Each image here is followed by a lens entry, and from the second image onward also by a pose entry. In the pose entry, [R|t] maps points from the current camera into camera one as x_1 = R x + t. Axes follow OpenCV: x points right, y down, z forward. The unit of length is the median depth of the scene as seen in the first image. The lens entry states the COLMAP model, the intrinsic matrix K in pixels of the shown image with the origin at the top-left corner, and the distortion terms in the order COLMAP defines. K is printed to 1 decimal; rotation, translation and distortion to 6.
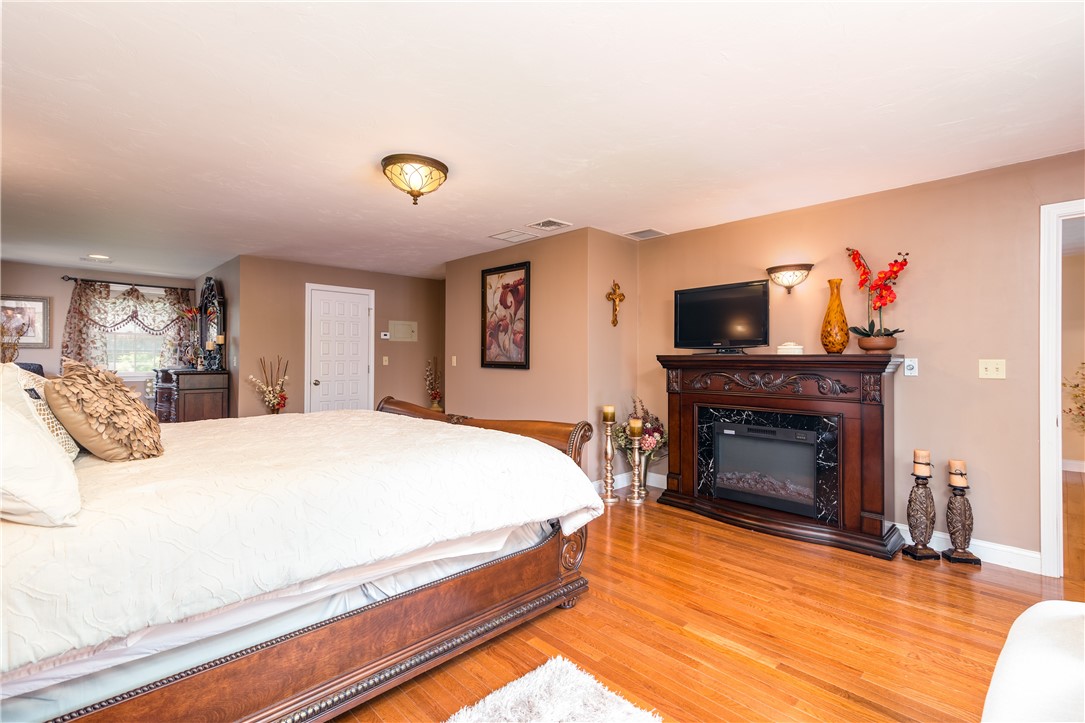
lens RADIAL K [[491.8, 0, 543.6], [0, 491.8, 356.6], [0, 0, 1]] dist [0.001391, 0.000214]
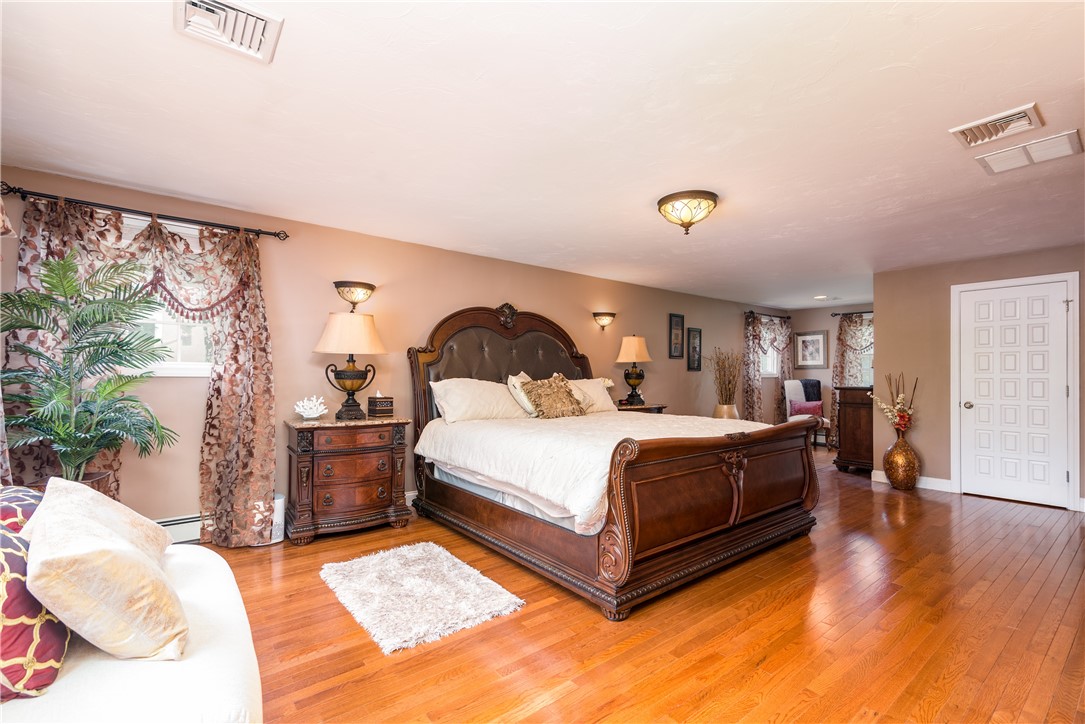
lens RADIAL K [[487.7, 0, 545.2], [0, 487.7, 372.8], [0, 0, 1]] dist [-0.000211, -0.000052]
pose [[-0.111580, -0.008684, -0.993717, 0.626471], [0.001540, 0.999959, -0.008911, 0.009478], [0.993754, -0.002525, -0.111562, 0.580009]]
